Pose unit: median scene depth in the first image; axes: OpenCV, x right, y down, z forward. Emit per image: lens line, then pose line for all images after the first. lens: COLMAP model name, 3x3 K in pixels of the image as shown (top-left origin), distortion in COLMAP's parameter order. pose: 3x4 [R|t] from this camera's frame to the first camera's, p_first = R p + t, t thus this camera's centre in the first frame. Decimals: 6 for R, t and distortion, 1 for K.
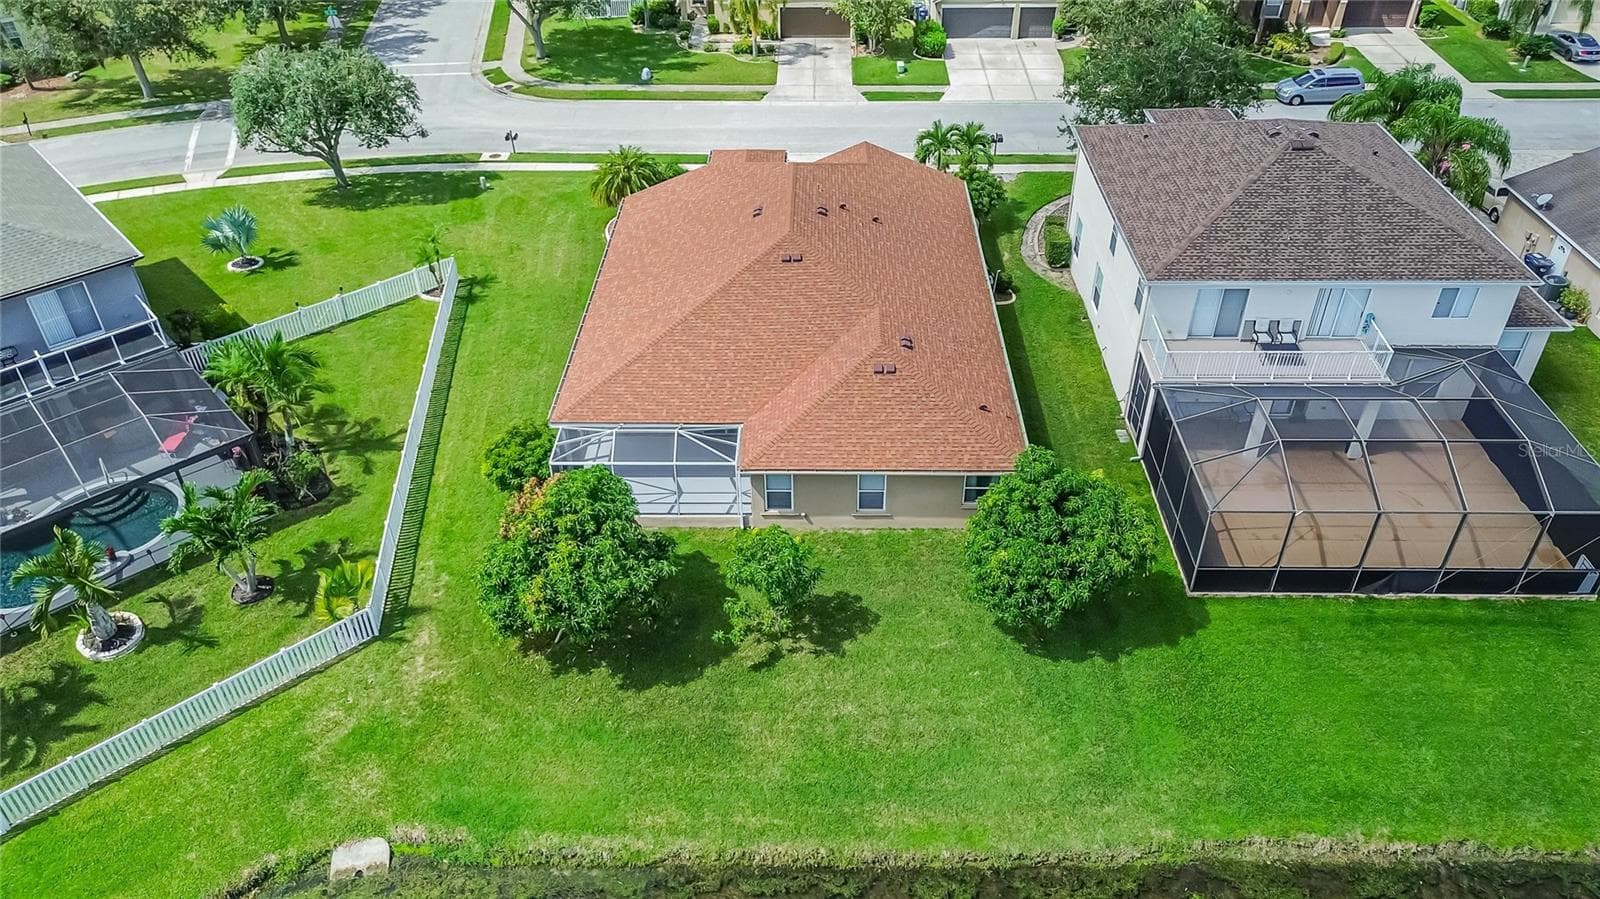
lens RADIAL K [[1143.2, 0, 804.9], [0, 1143.2, 446.4], [0, 0, 1]] dist [0.023359, -0.025668]
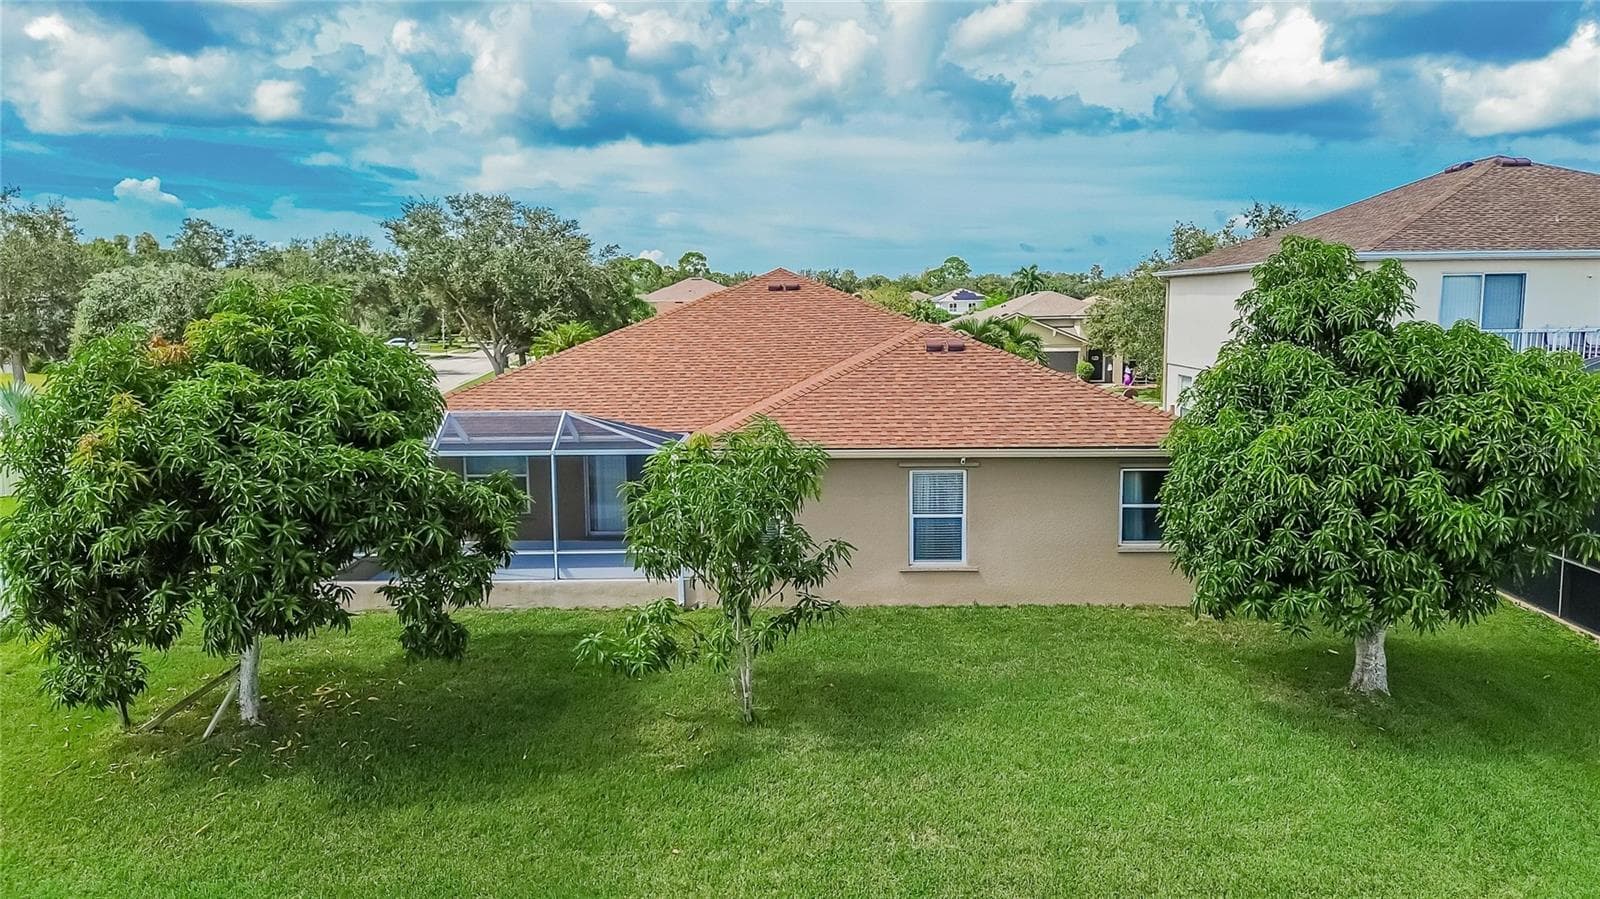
lens RADIAL K [[1132.2, 0, 804.9], [0, 1132.2, 460.5], [0, 0, 1]] dist [0.022914, -0.013233]
pose [[0.999987, -0.002580, 0.004401, -0.003173], [0.004386, 0.875499, -0.483201, 0.273348], [-0.002606, 0.483214, 0.875498, 0.571573]]
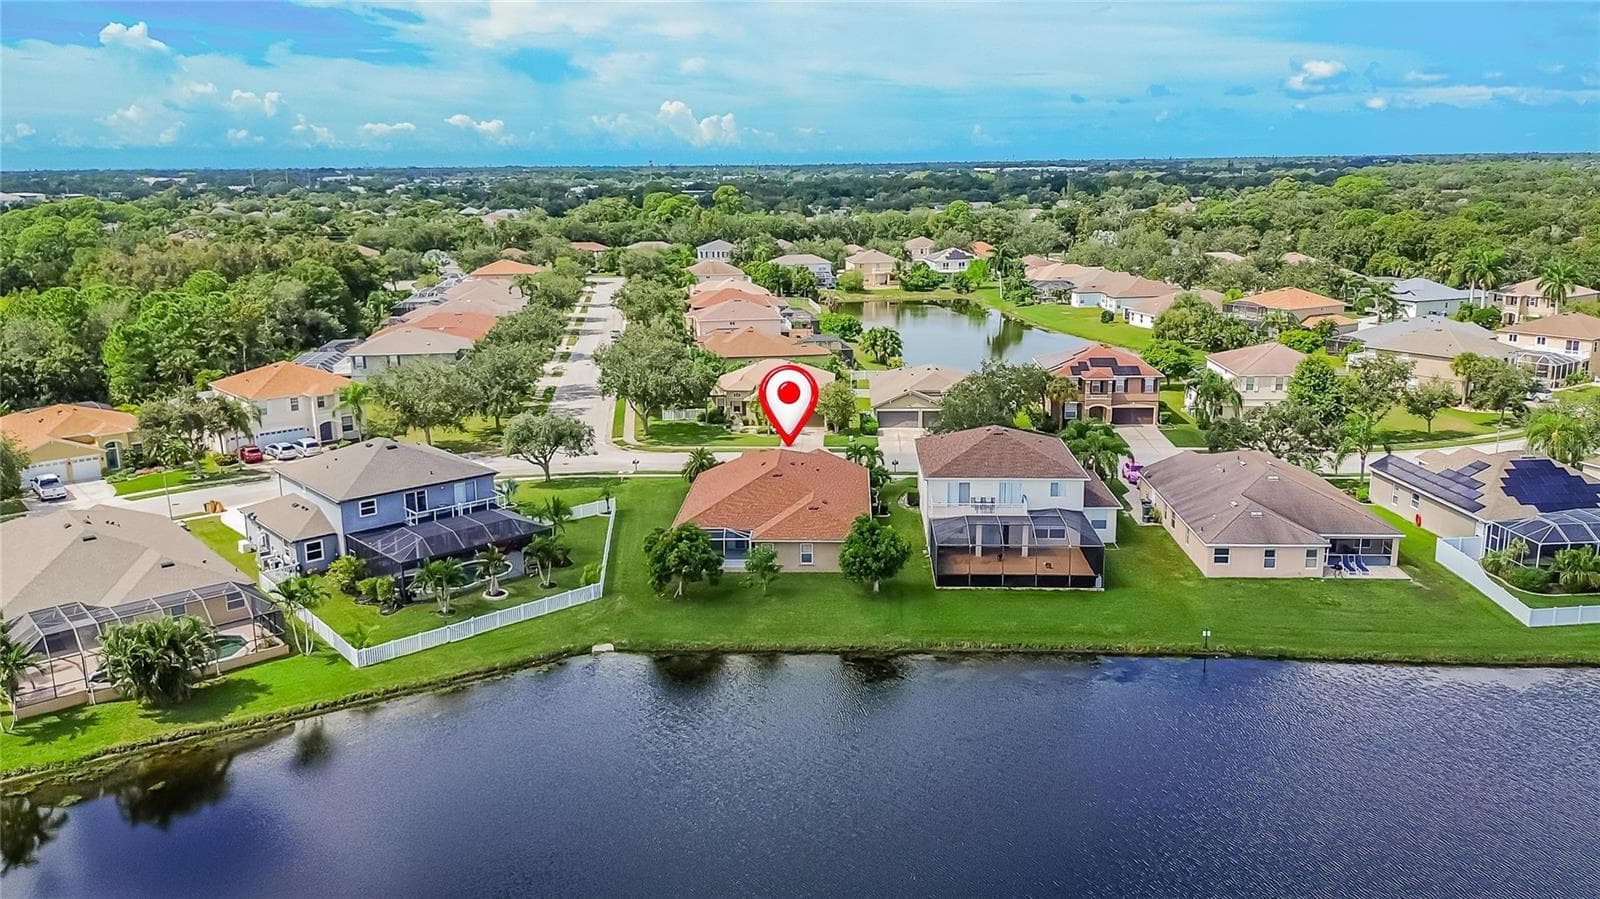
lens RADIAL K [[1218.3, 0, 815.7], [0, 1218.3, 409.2], [0, 0, 1]] dist [0.035961, -0.032586]
pose [[0.999884, 0.002988, -0.014943, 0.119881], [-0.009041, 0.905681, -0.423863, 0.882988], [0.012267, 0.423949, 0.905603, -1.494248]]
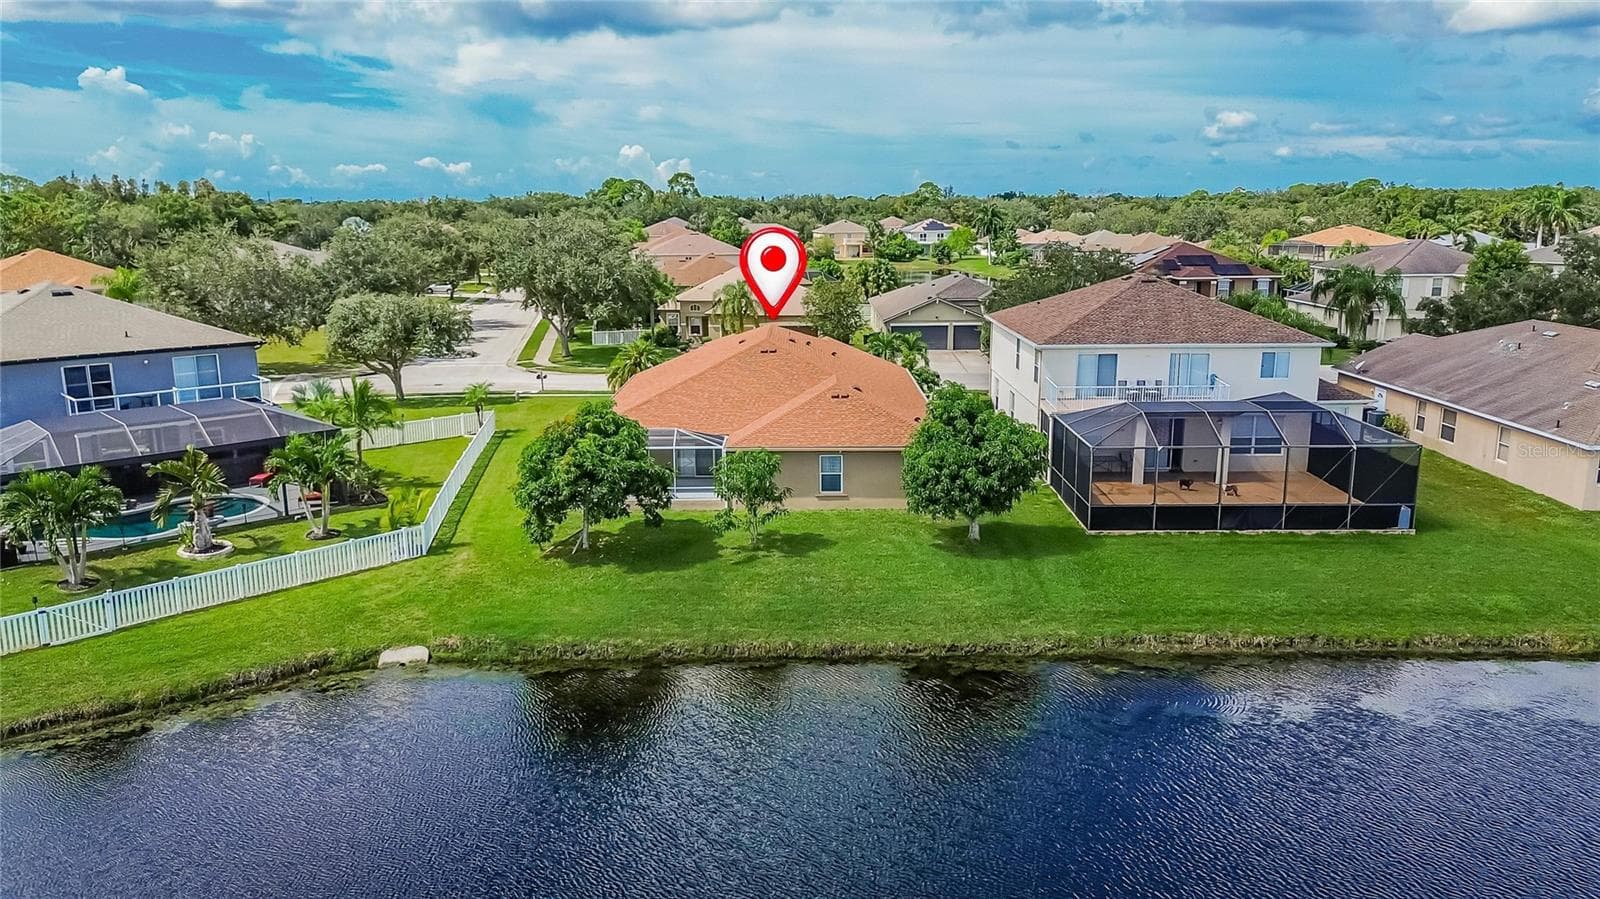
lens RADIAL K [[1129.2, 0, 807.5], [0, 1129.2, 464.6], [0, 0, 1]] dist [0.032741, -0.035120]
pose [[0.999800, -0.002230, 0.019880, 0.008712], [0.010018, 0.915988, -0.401081, 0.551380], [-0.017316, 0.401200, 0.915827, -0.143708]]
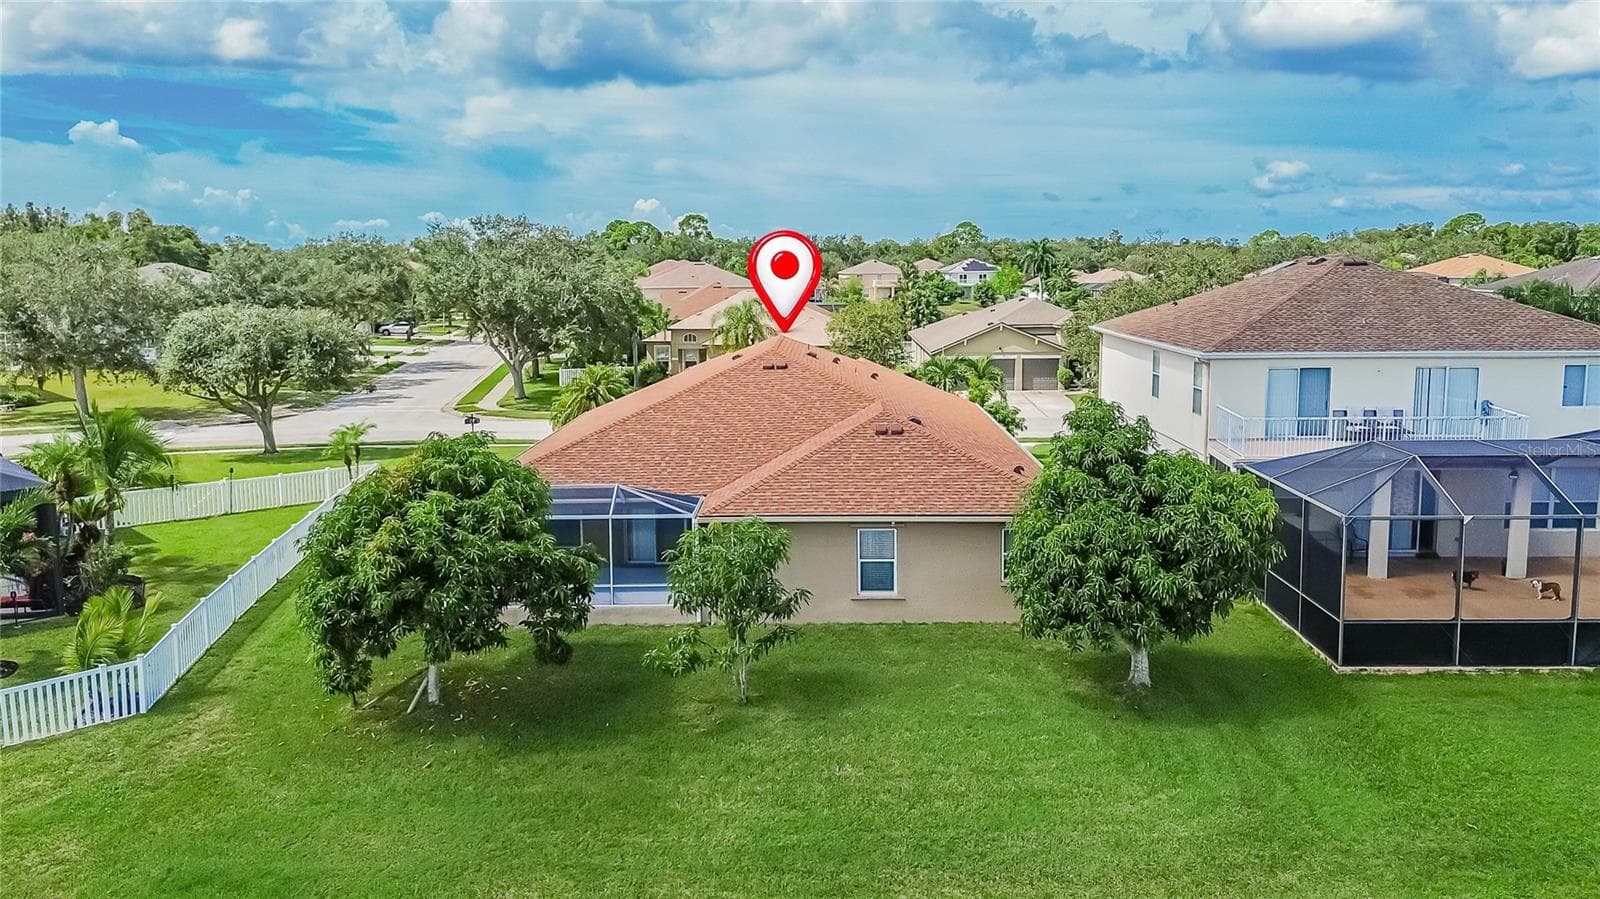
lens RADIAL K [[1218.3, 0, 813.6], [0, 1218.3, 423.1], [0, 0, 1]] dist [0.035961, -0.032586]
pose [[0.999986, -0.001673, 0.005053, 0.014668], [0.003912, 0.874755, -0.484551, 0.357698], [-0.003609, 0.484563, 0.874749, 0.282750]]
